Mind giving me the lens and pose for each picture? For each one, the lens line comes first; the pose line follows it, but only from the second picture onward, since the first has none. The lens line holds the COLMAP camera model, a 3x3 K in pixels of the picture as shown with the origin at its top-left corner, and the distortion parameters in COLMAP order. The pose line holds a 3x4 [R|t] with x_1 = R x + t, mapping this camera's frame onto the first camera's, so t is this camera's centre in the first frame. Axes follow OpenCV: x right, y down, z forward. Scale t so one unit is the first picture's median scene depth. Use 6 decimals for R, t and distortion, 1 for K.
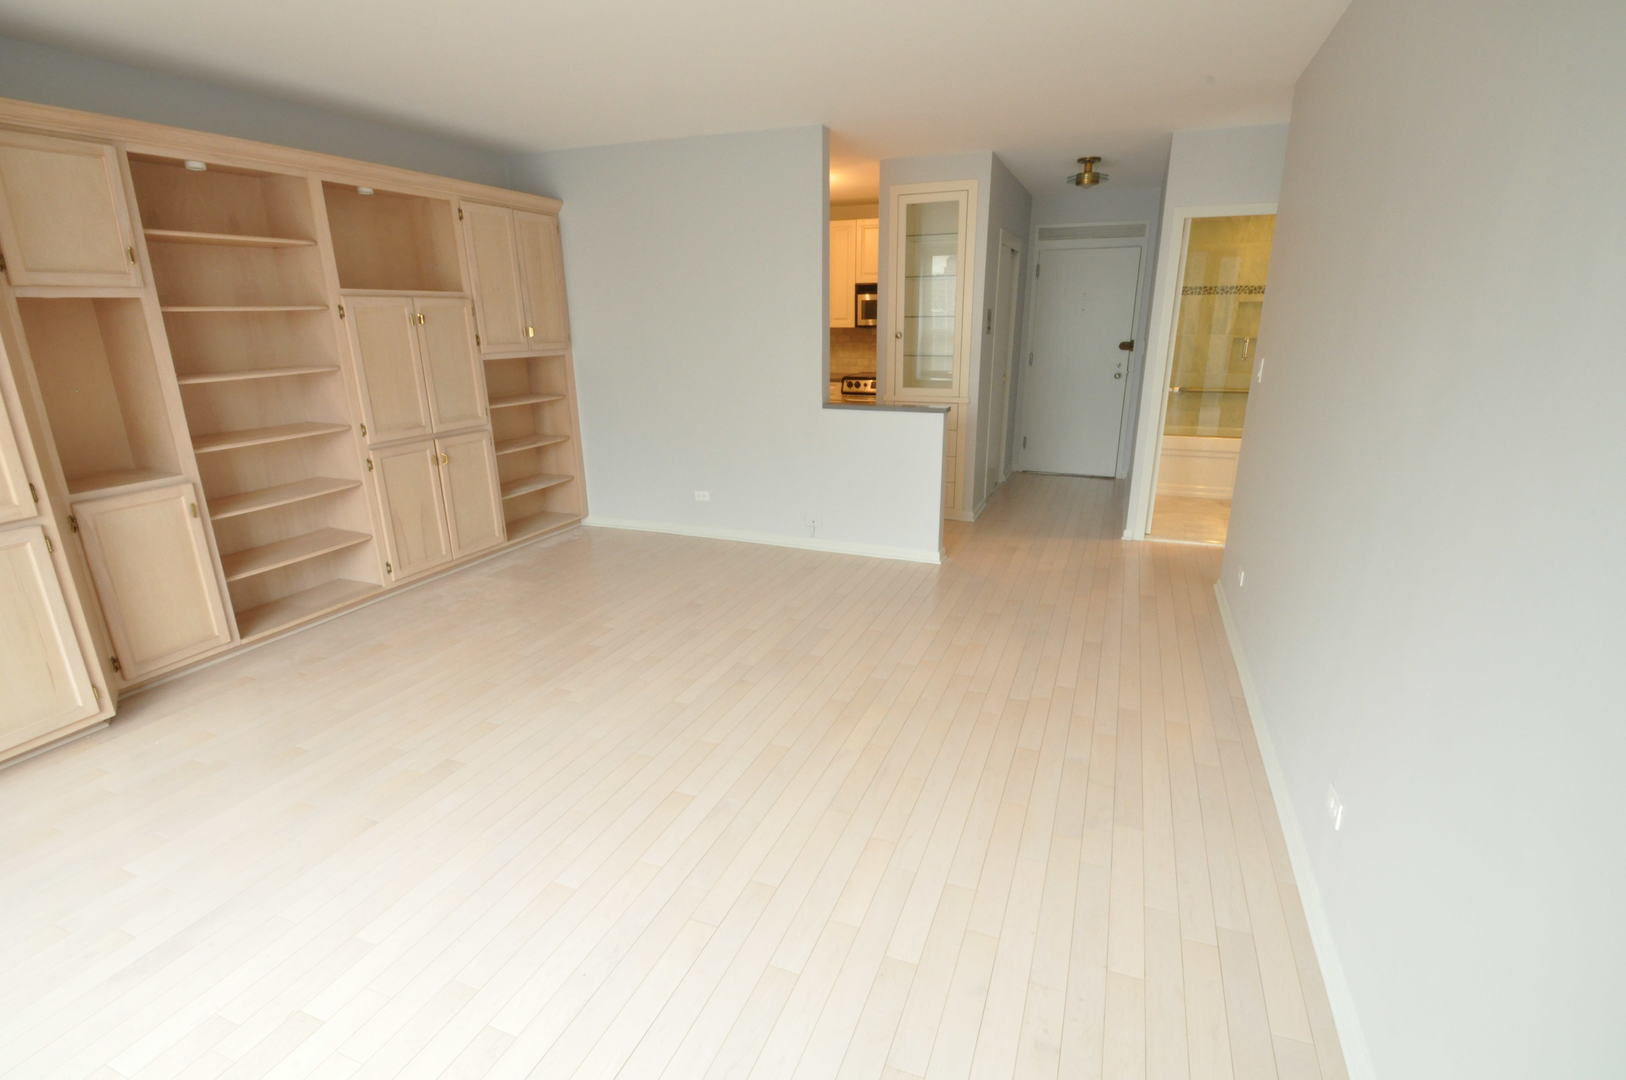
lens RADIAL K [[771.8, 0, 820.7], [0, 771.8, 561.1], [0, 0, 1]] dist [0.017541, -0.021072]
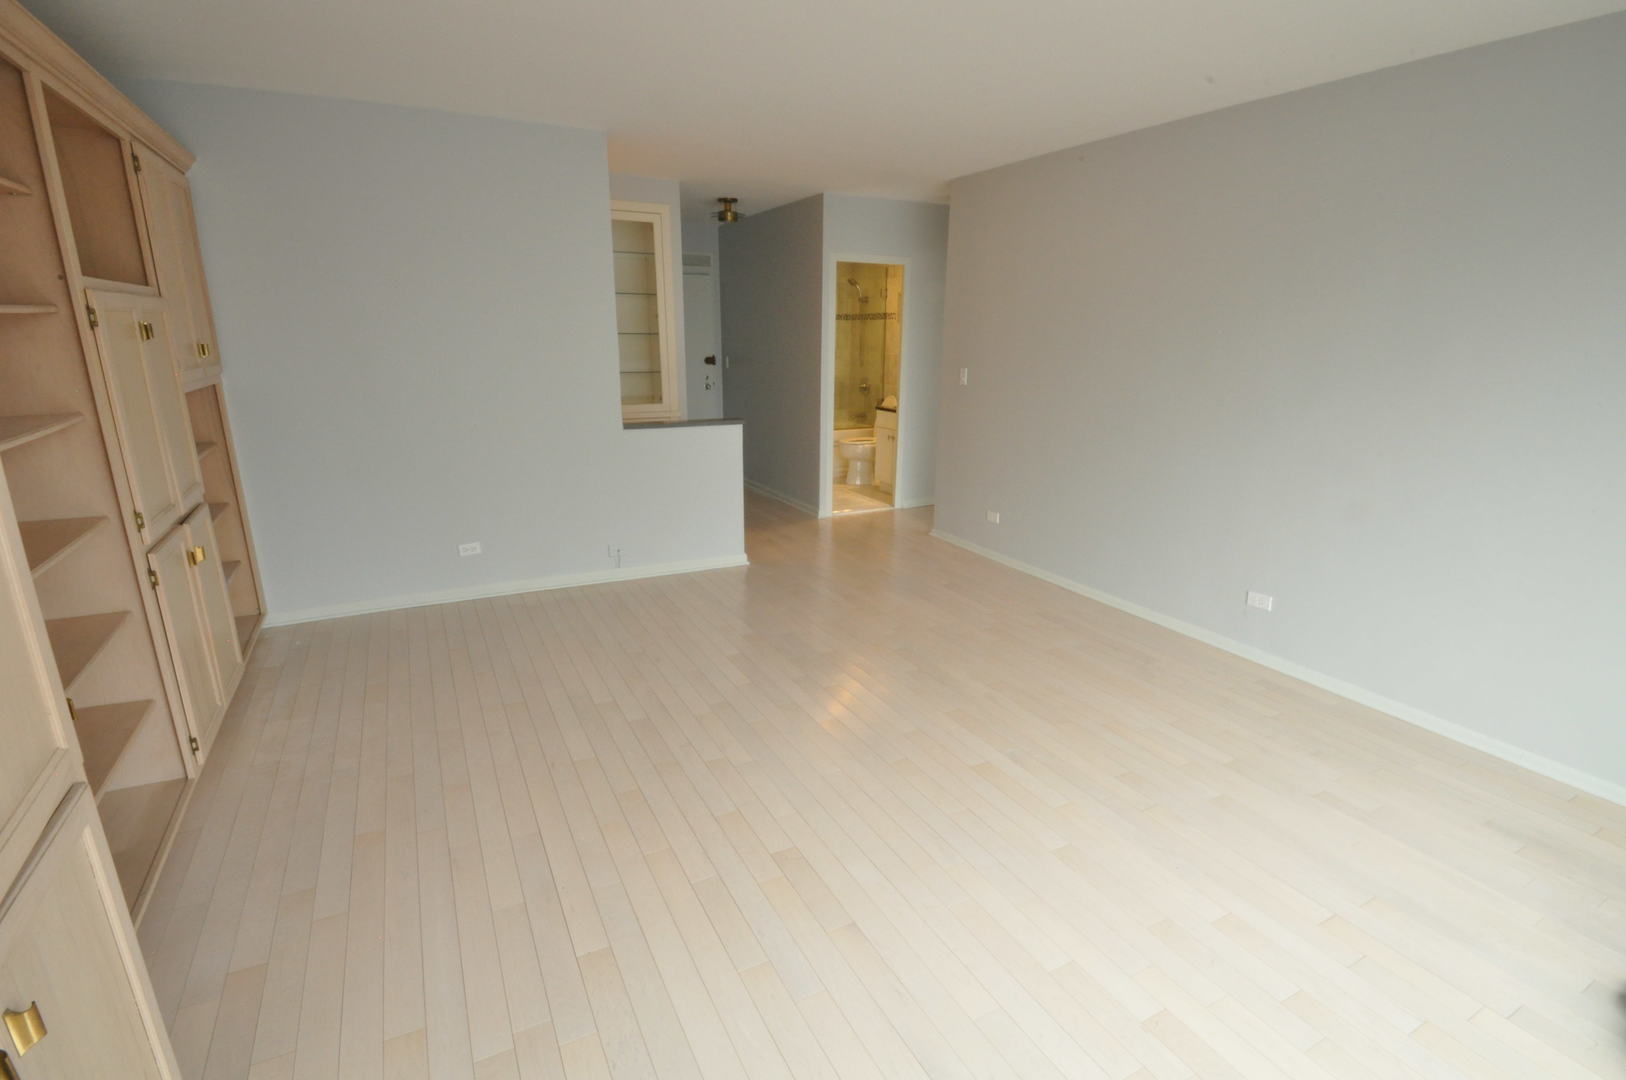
lens RADIAL K [[771.8, 0, 820.7], [0, 771.8, 561.1], [0, 0, 1]] dist [0.017541, -0.021072]
pose [[0.649920, -0.201489, 0.732807, -0.552349], [0.214410, 0.973660, 0.077554, -0.060420], [-0.729131, 0.106717, 0.676002, 0.195057]]
